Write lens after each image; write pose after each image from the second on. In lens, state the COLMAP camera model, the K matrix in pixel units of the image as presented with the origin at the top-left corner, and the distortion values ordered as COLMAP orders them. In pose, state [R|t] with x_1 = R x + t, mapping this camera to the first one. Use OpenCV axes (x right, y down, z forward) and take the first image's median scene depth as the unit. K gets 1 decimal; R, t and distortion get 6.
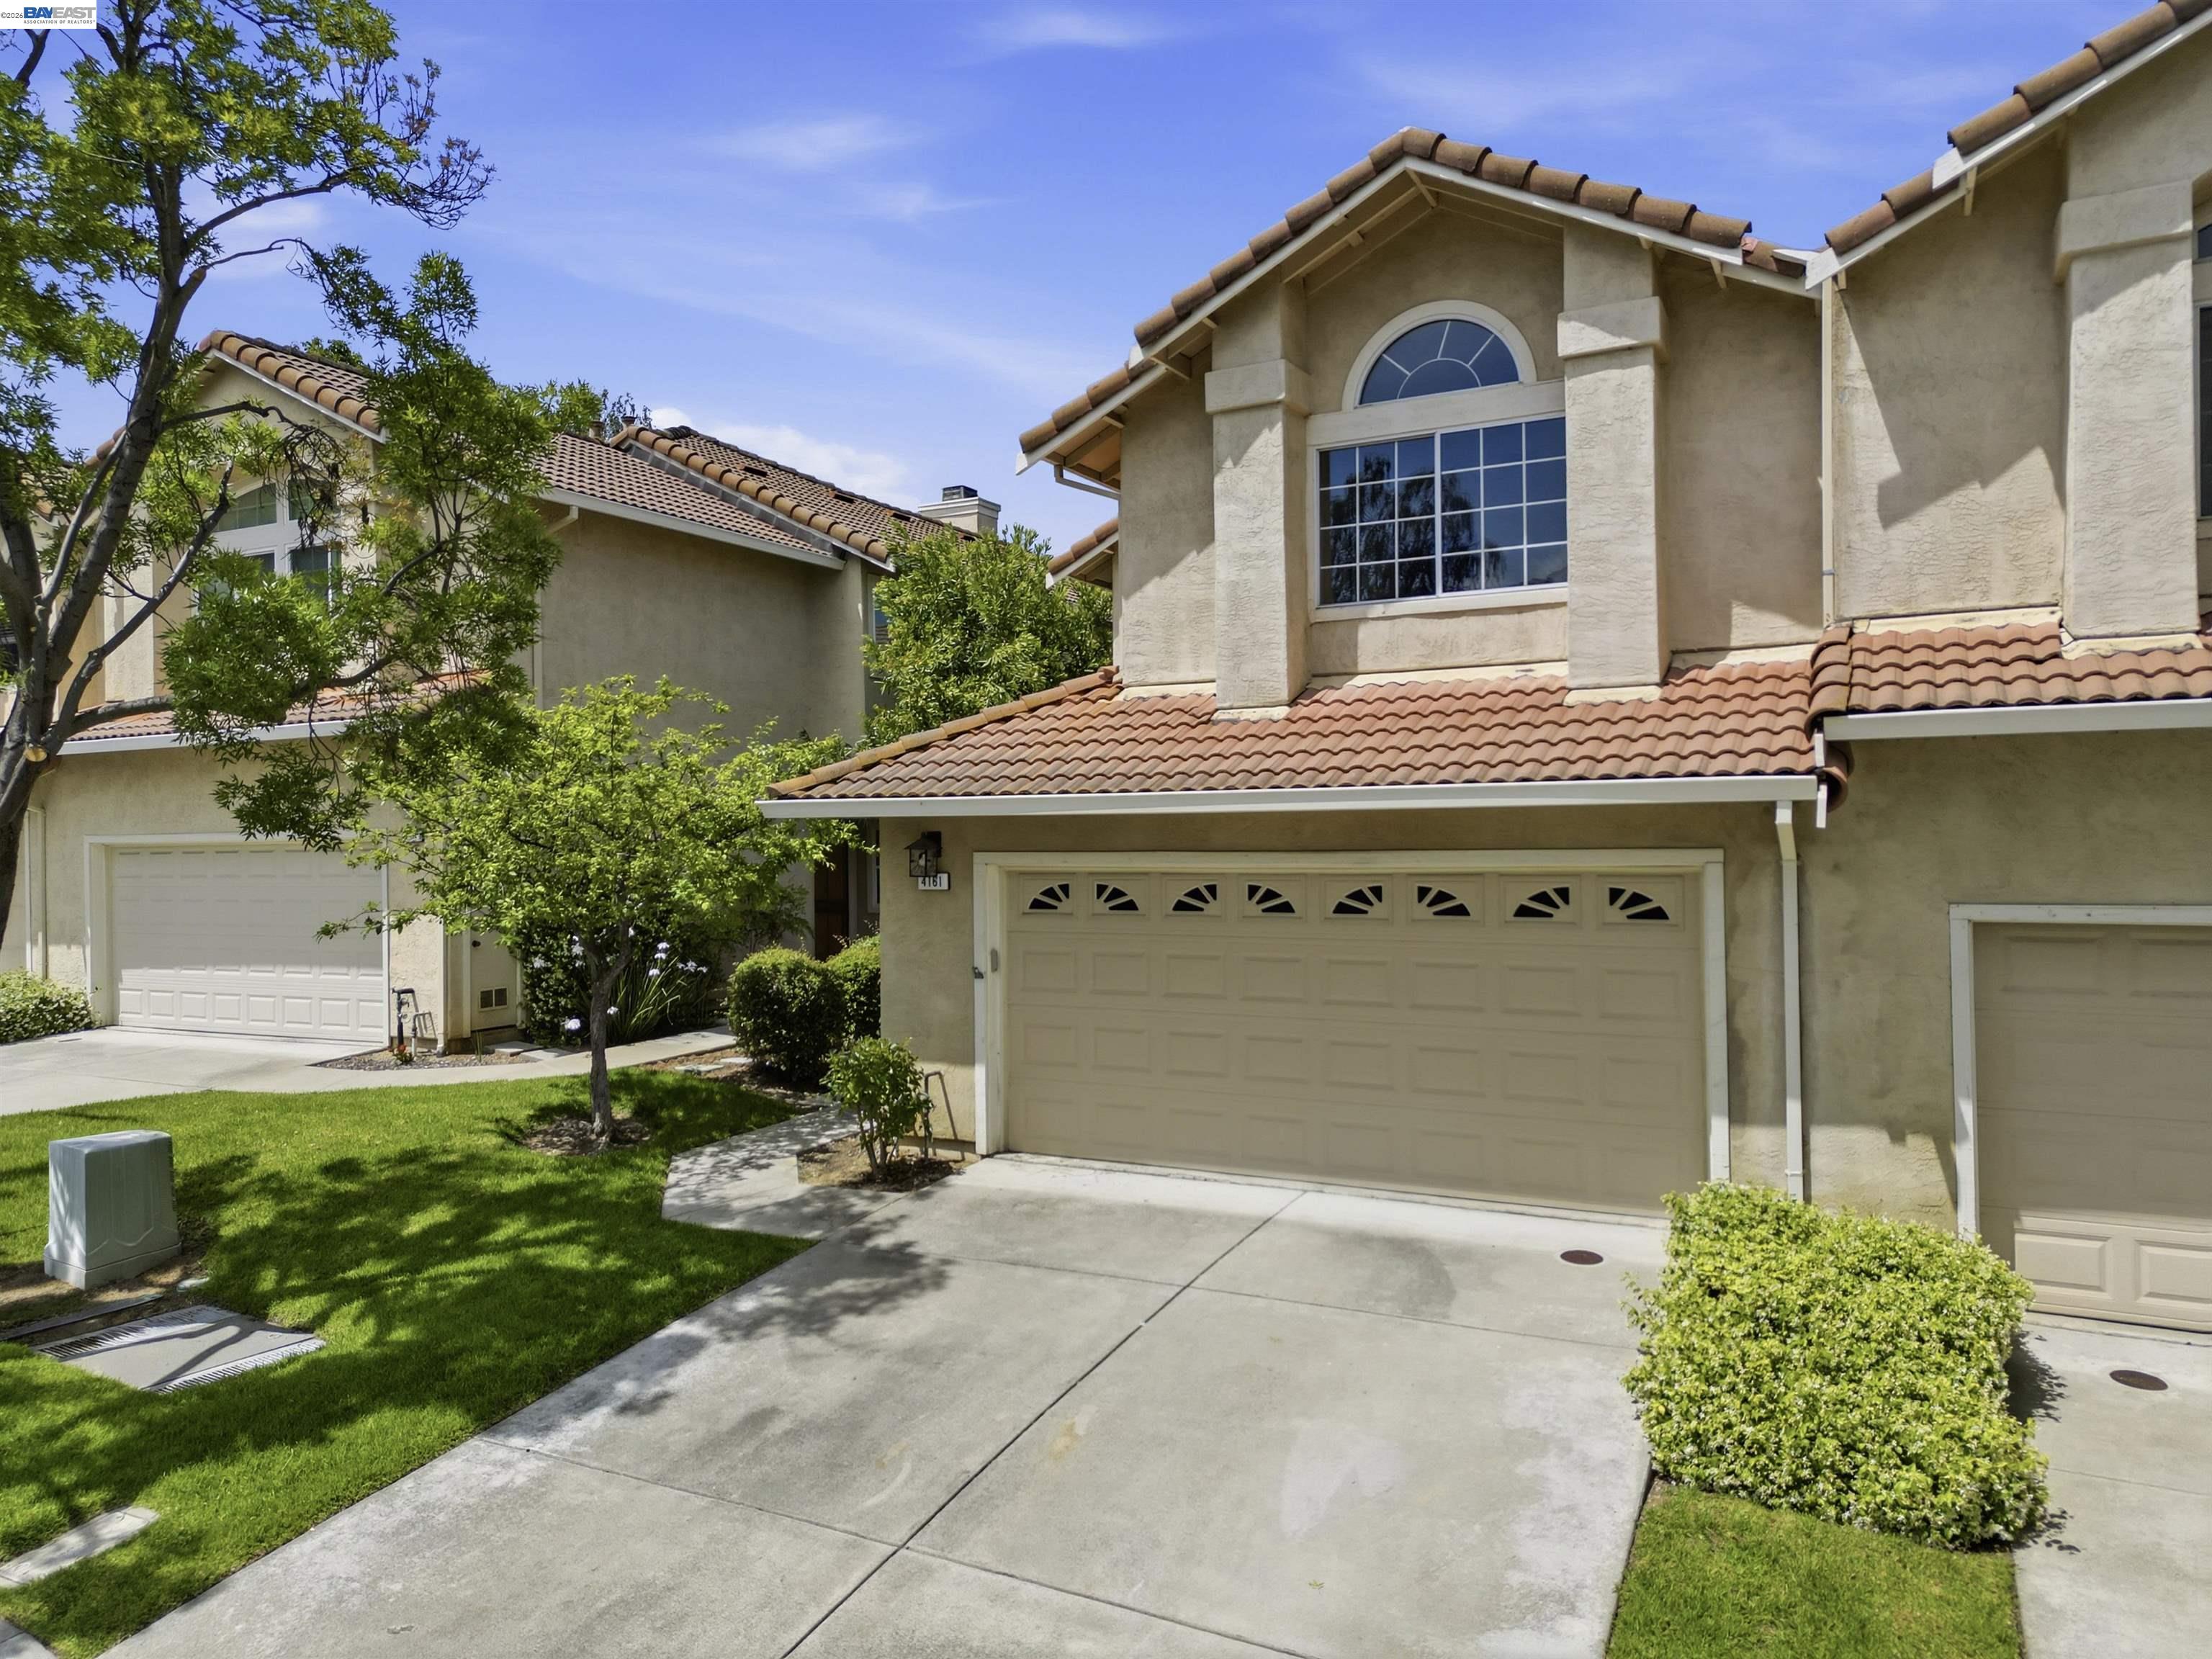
lens RADIAL K [[1545.1, 0, 1104.2], [0, 1545.1, 815.4], [0, 0, 1]] dist [0.059510, -0.040835]
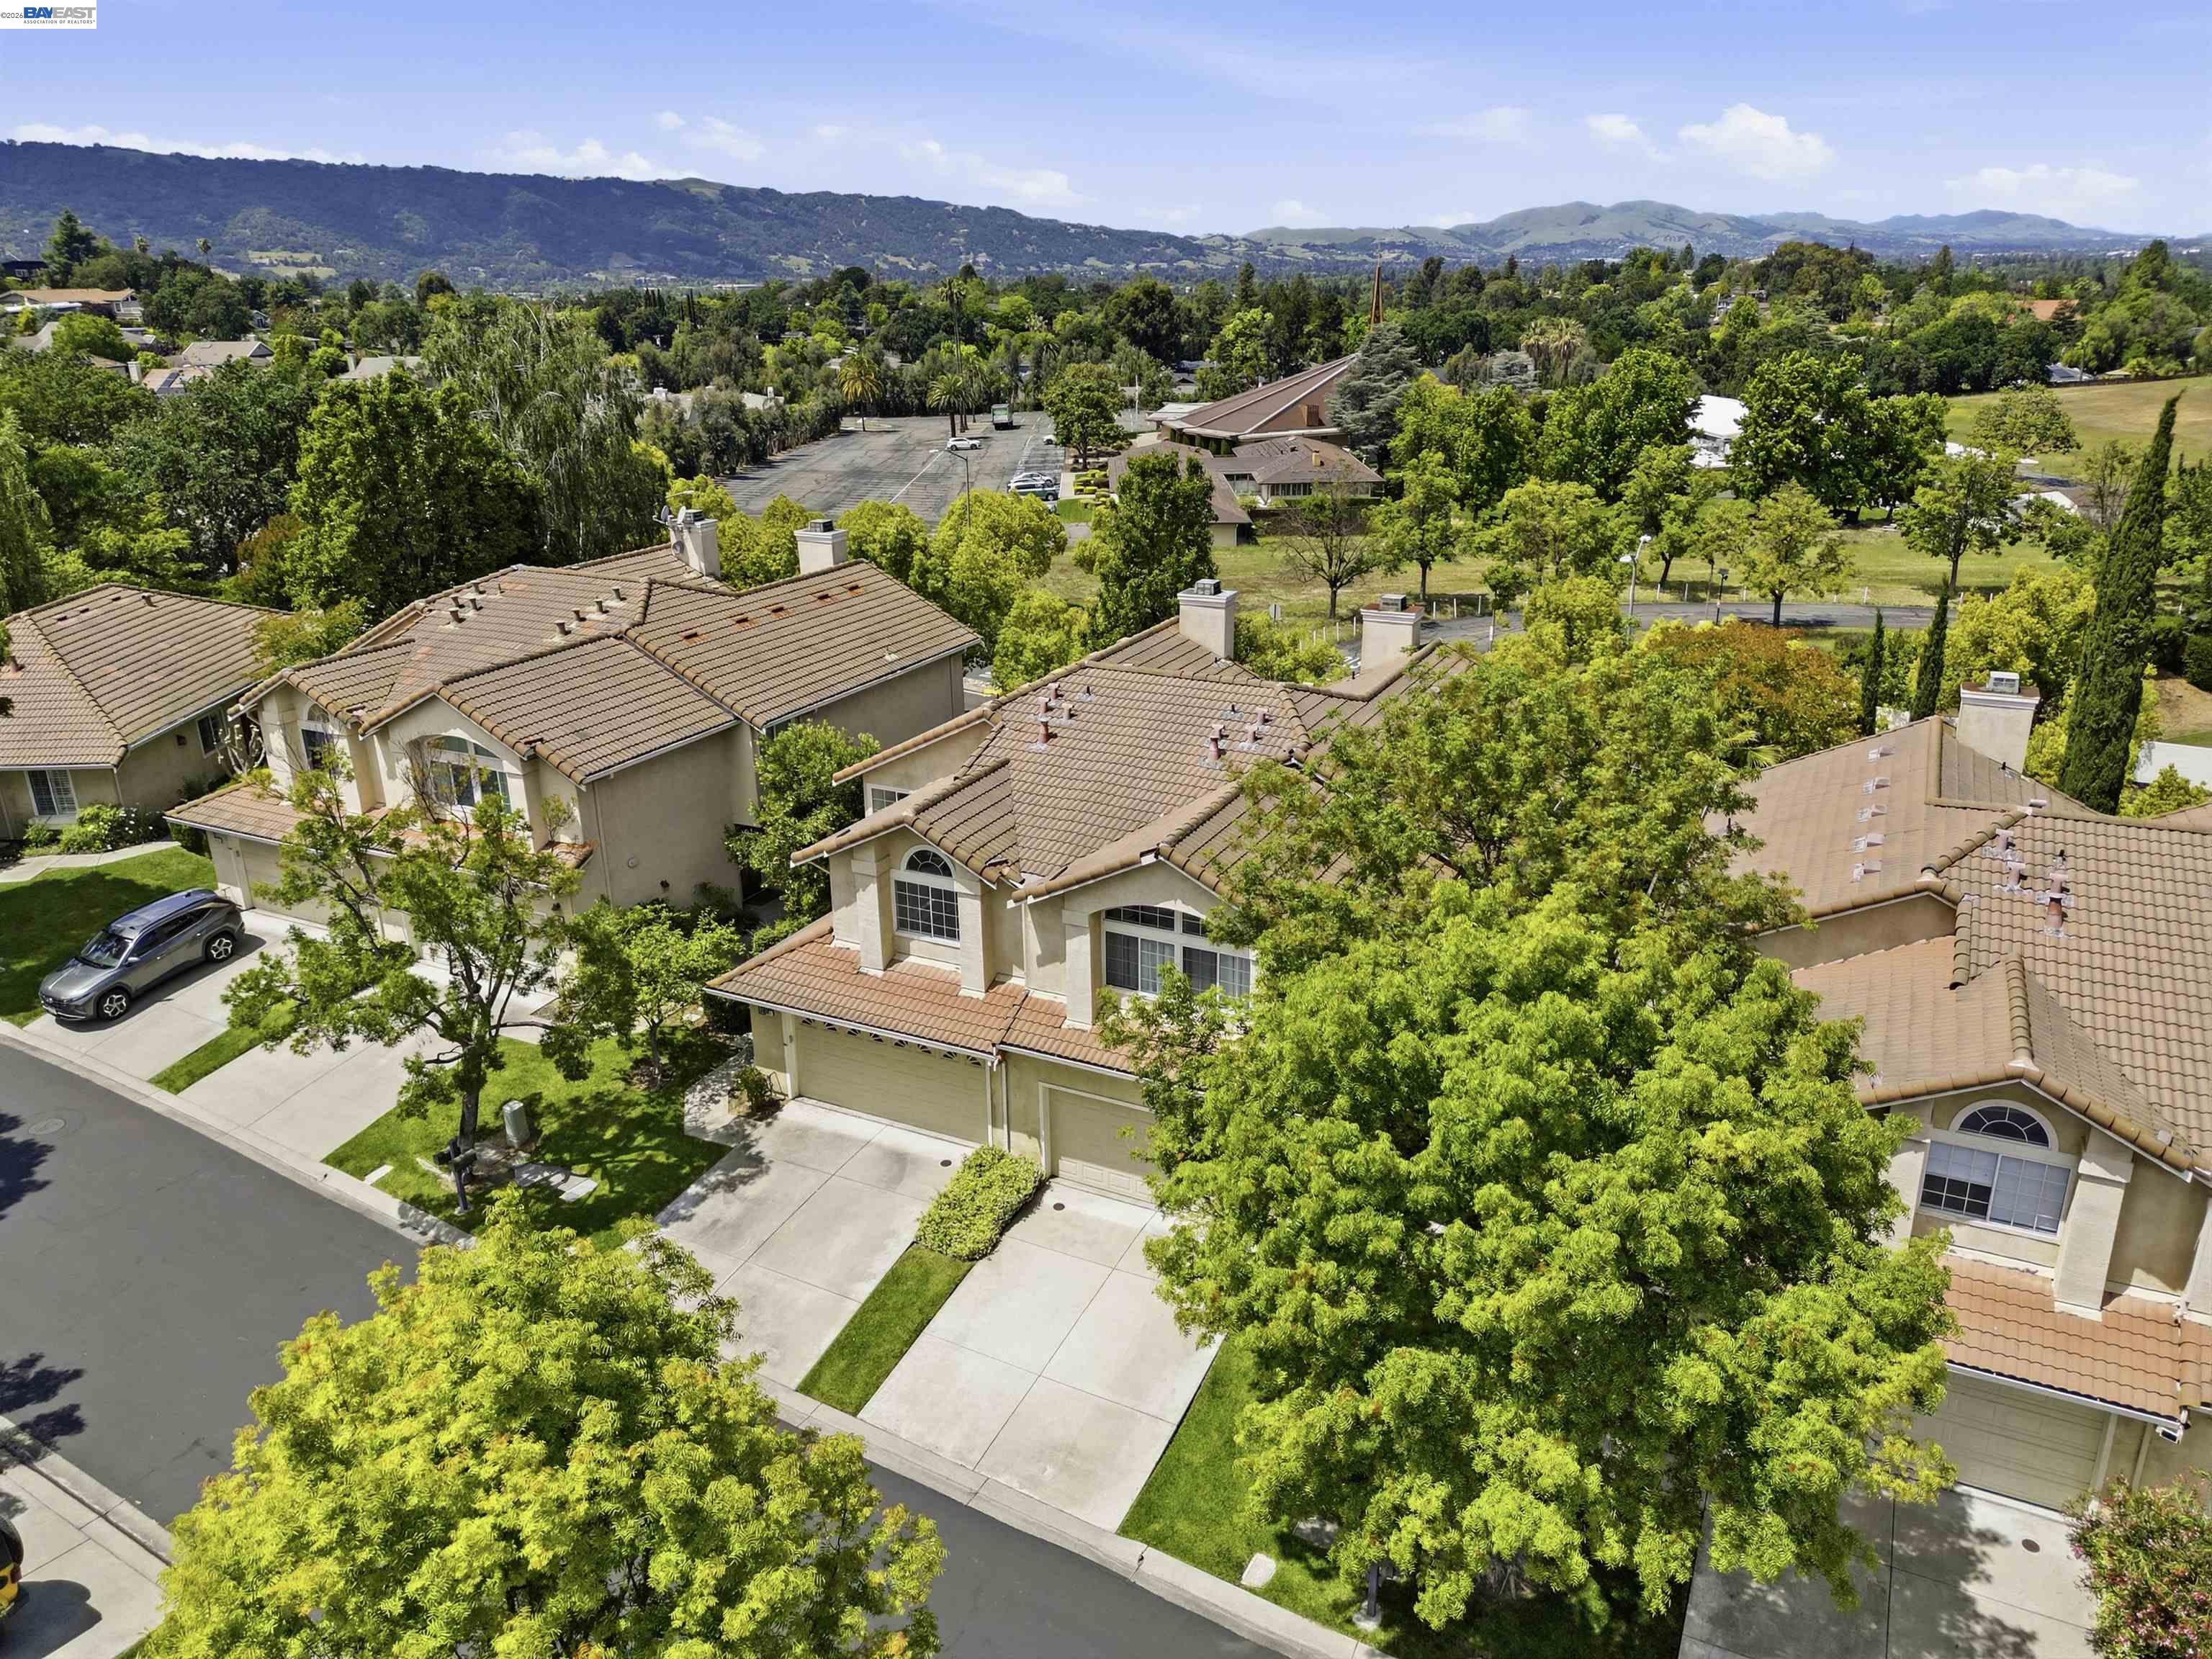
lens RADIAL K [[1545.1, 0, 1110.0], [0, 1545.1, 802.1], [0, 0, 1]] dist [0.059510, -0.040835]
pose [[0.999924, -0.004101, 0.011637, 0.584715], [-0.000046, 0.941914, 0.335854, -1.542090], [-0.012339, -0.335829, 0.941842, -1.892316]]
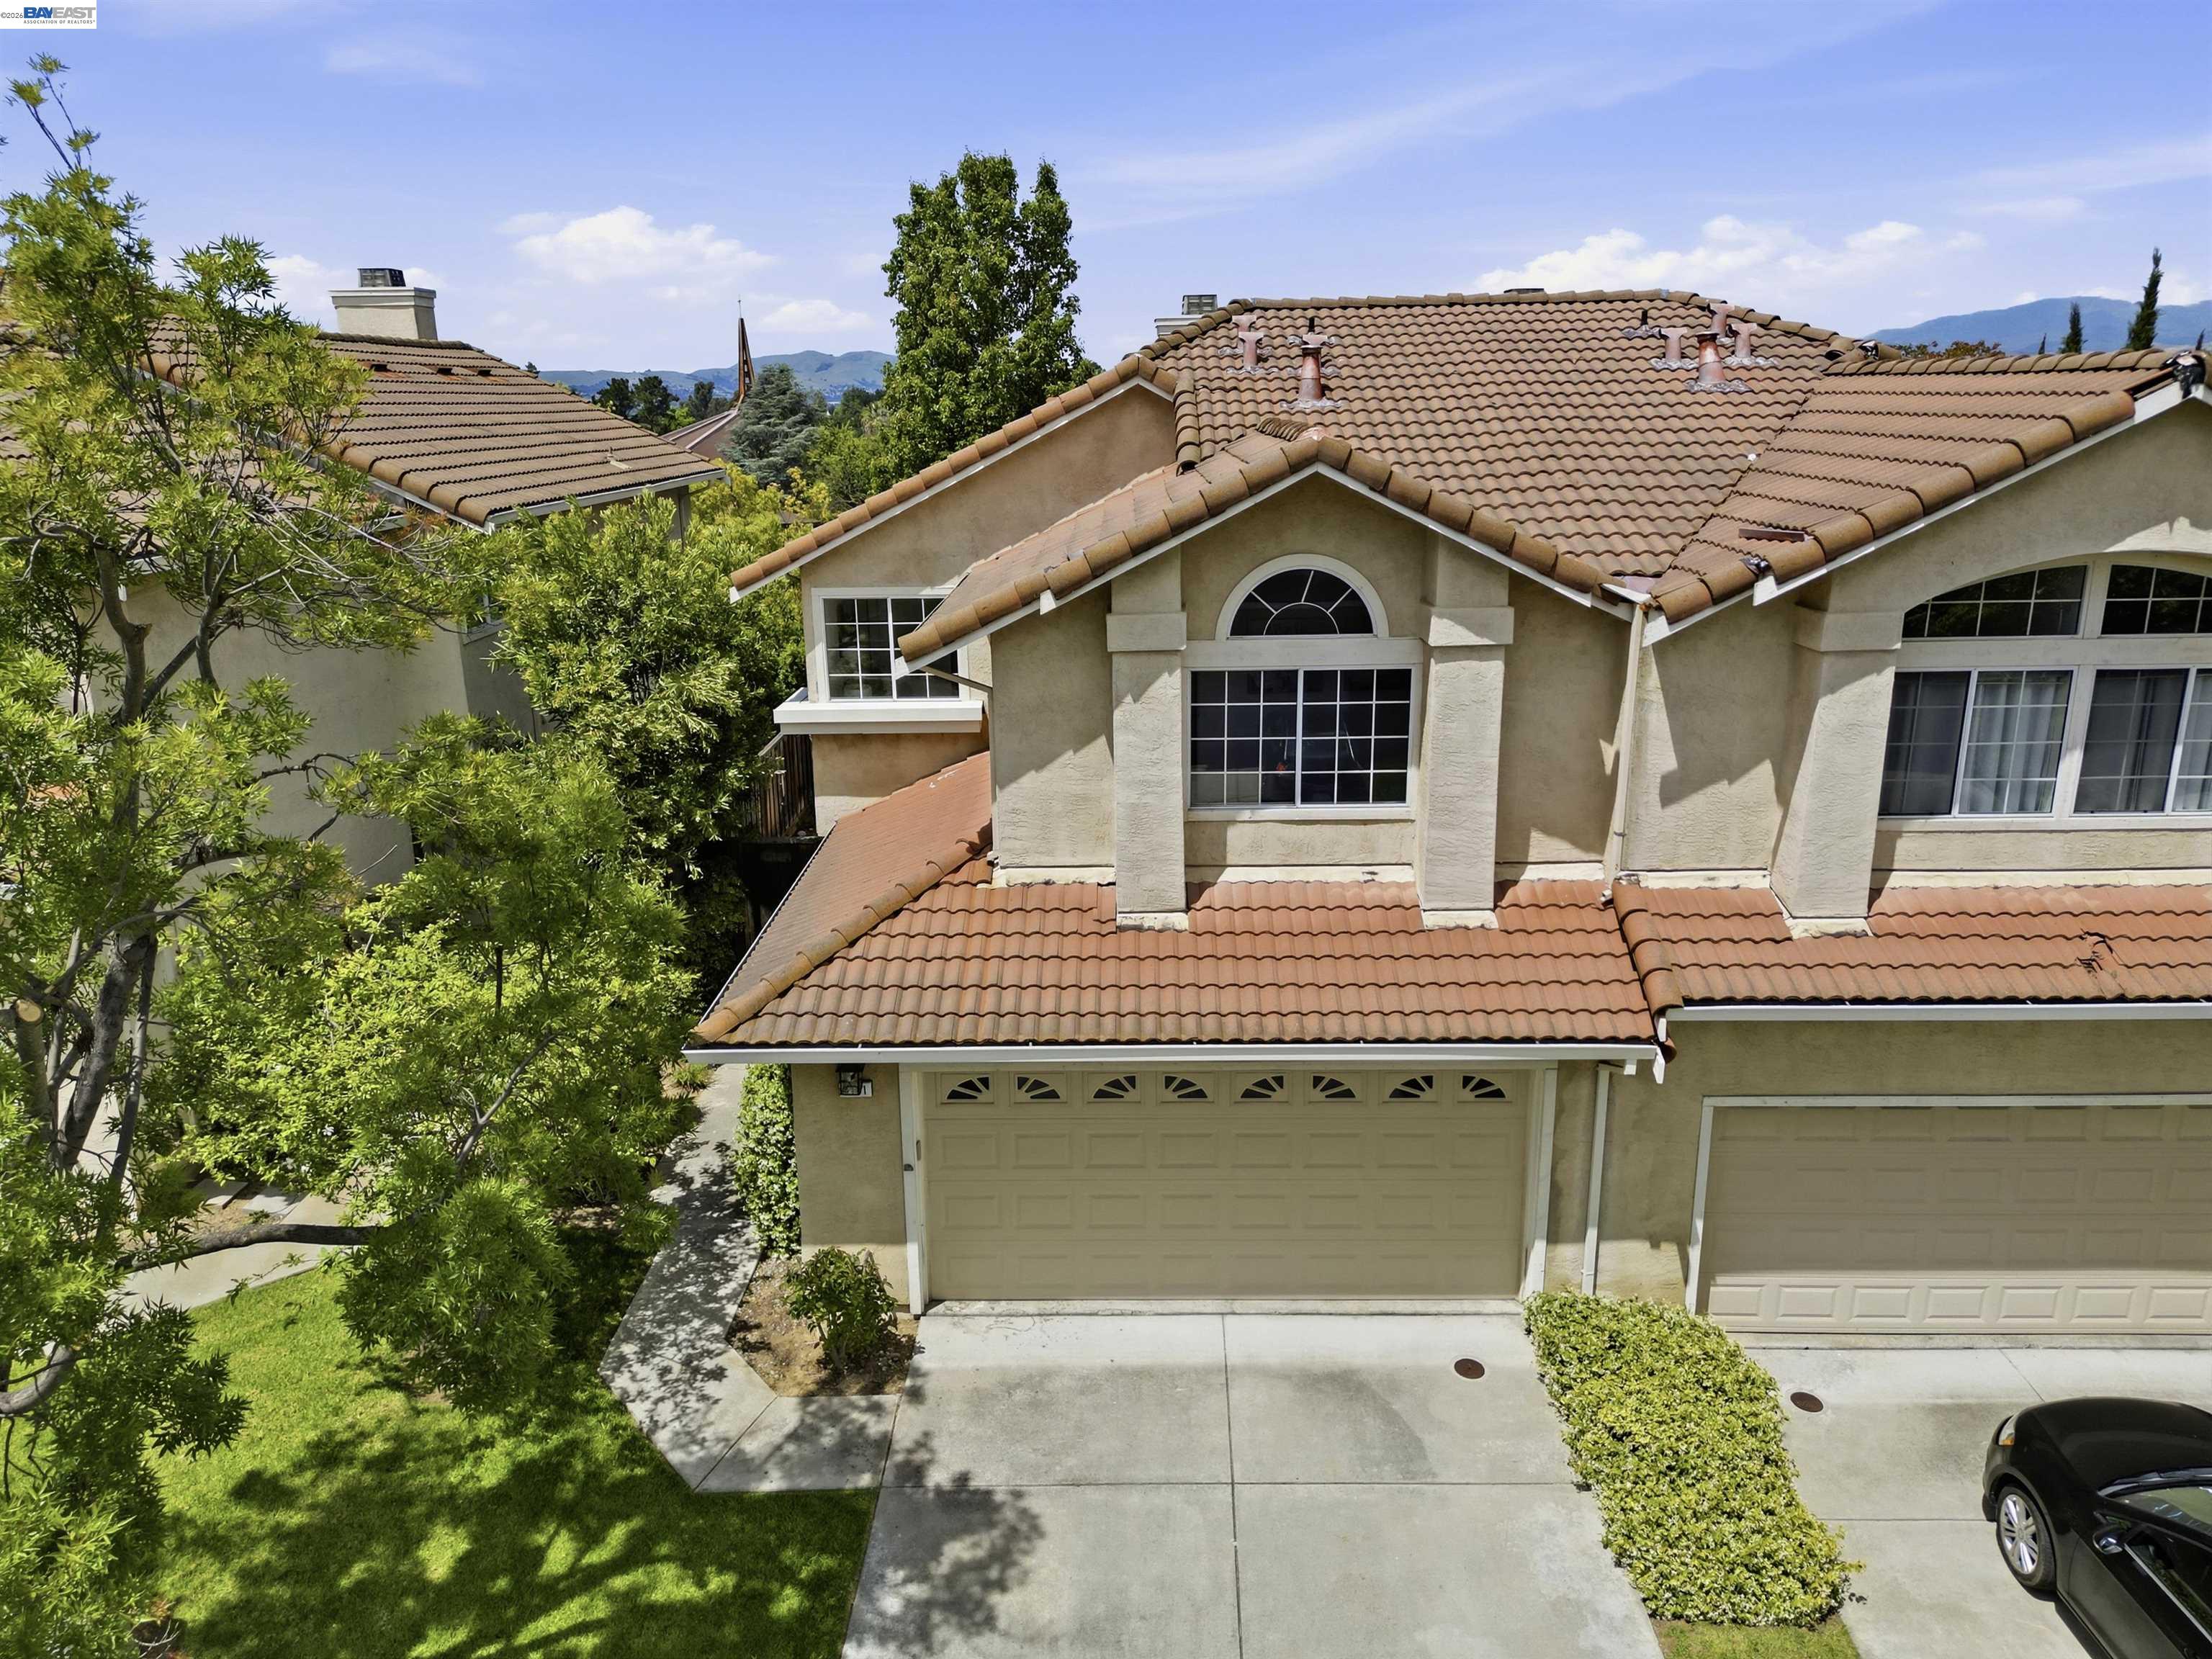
lens RADIAL K [[1545.1, 0, 1098.7], [0, 1545.1, 814.9], [0, 0, 1]] dist [0.059510, -0.040835]
pose [[0.896775, -0.116321, 0.426924, -0.468569], [-0.000687, 0.964461, 0.264223, -0.498906], [-0.442487, -0.237242, 0.864825, 0.066531]]
